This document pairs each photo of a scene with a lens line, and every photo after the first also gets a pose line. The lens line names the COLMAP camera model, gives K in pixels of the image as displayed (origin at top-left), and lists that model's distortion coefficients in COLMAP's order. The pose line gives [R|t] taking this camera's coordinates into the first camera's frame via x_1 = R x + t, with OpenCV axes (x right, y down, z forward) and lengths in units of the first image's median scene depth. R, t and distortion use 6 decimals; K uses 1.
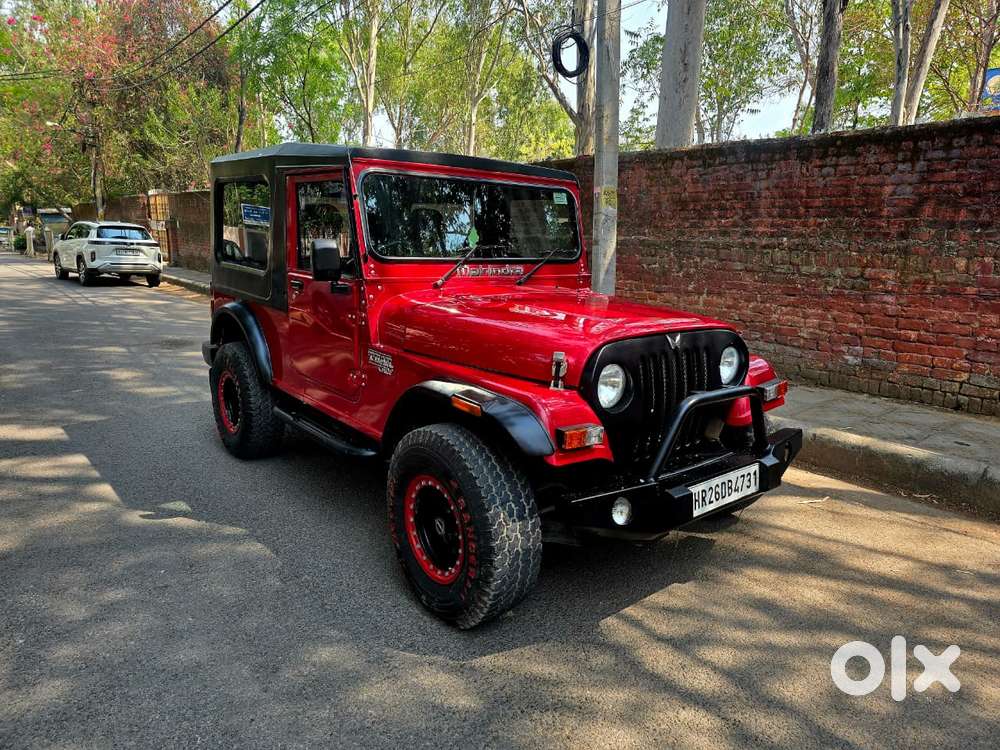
lens RADIAL K [[673.5, 0, 506.1], [0, 673.5, 363.5], [0, 0, 1]] dist [0.056397, -0.050399]
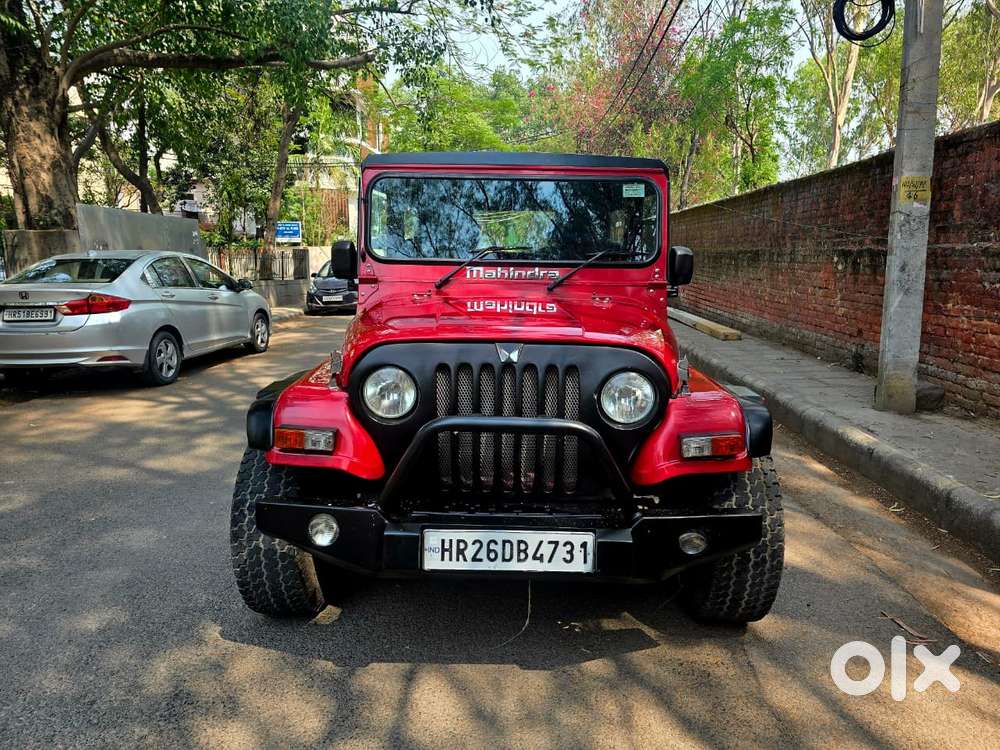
lens RADIAL K [[673.5, 0, 506.2], [0, 673.5, 372.1], [0, 0, 1]] dist [0.056397, -0.050399]
pose [[0.757474, 0.097527, -0.645540, 0.411025], [-0.116549, 0.993096, 0.013278, -0.011044], [0.642378, 0.065179, 0.763611, 0.214490]]
